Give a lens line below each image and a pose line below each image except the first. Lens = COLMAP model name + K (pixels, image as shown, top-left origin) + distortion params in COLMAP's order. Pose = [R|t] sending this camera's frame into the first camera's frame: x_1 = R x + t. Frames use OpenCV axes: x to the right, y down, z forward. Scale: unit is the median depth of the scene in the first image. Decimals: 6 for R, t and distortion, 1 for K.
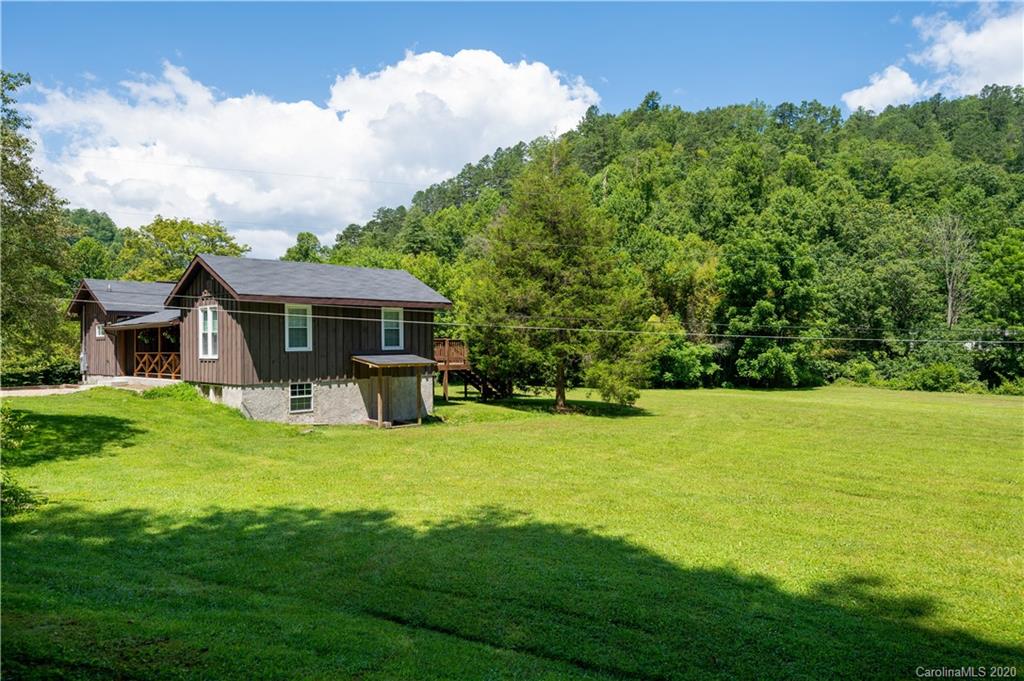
lens RADIAL K [[707.0, 0, 511.2], [0, 707.0, 340.1], [0, 0, 1]] dist [-0.006898, -0.000564]
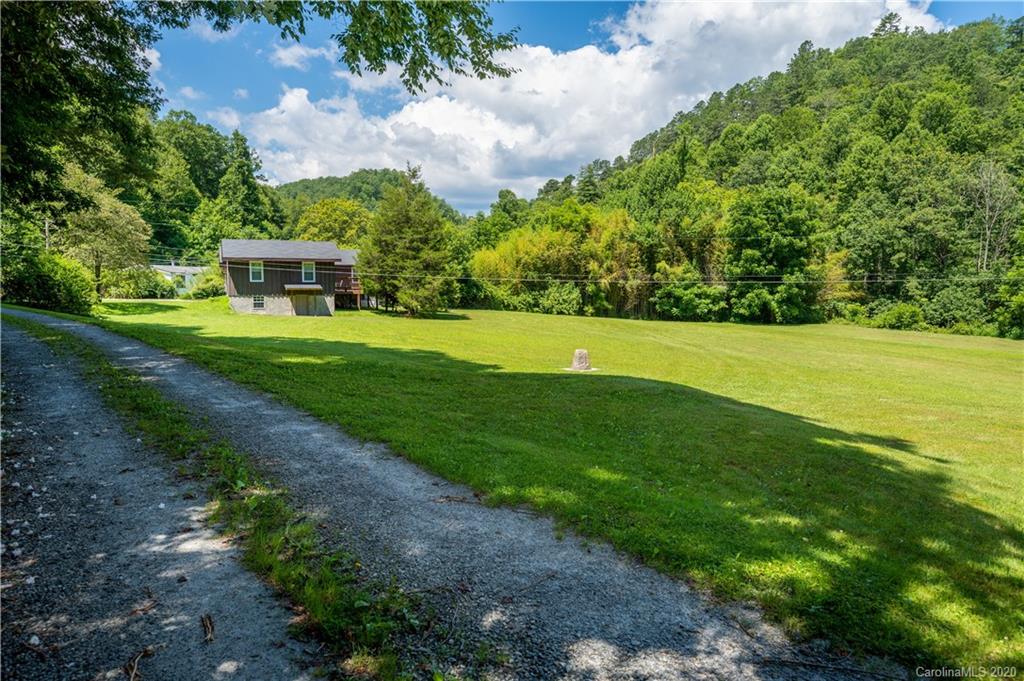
lens RADIAL K [[707.0, 0, 508.7], [0, 707.0, 344.4], [0, 0, 1]] dist [-0.006898, -0.000564]
pose [[0.922767, 0.042377, -0.383022, 0.427797], [-0.009205, 0.996075, 0.088028, 0.002615], [0.385249, -0.077703, 0.919536, -0.257532]]
